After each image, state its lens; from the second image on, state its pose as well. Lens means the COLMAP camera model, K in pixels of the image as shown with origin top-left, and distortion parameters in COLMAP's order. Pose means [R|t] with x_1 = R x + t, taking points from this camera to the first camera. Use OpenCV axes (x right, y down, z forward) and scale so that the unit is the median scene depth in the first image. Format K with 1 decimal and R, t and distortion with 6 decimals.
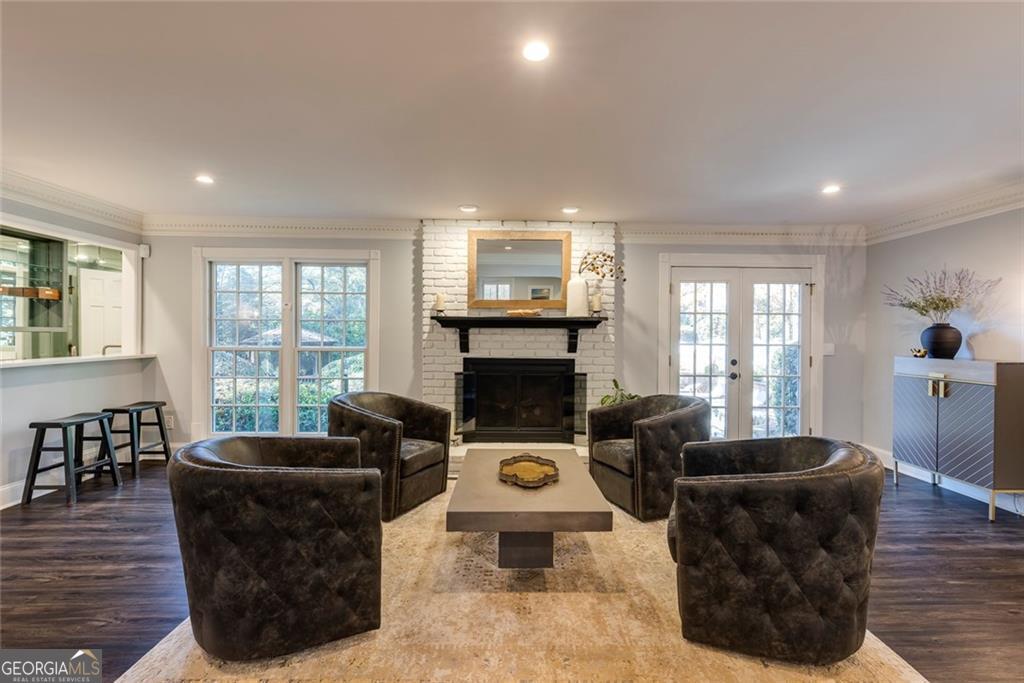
lens RADIAL K [[458.0, 0, 514.1], [0, 458.0, 336.9], [0, 0, 1]] dist [0.001310, 0.000245]
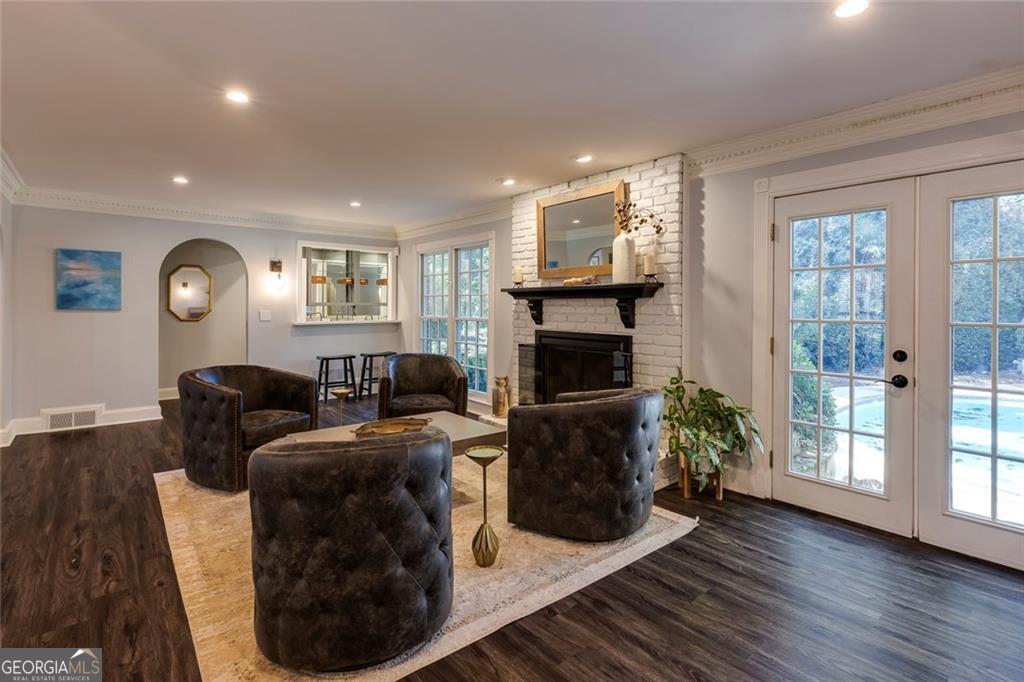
lens RADIAL K [[493.4, 0, 504.5], [0, 493.4, 308.6], [0, 0, 1]] dist [0.003270, 0.000122]
pose [[0.612866, -0.001173, -0.790186, 0.678351], [-0.004646, 0.999976, -0.005088, 0.005665], [0.790173, 0.006790, 0.612846, 0.294377]]
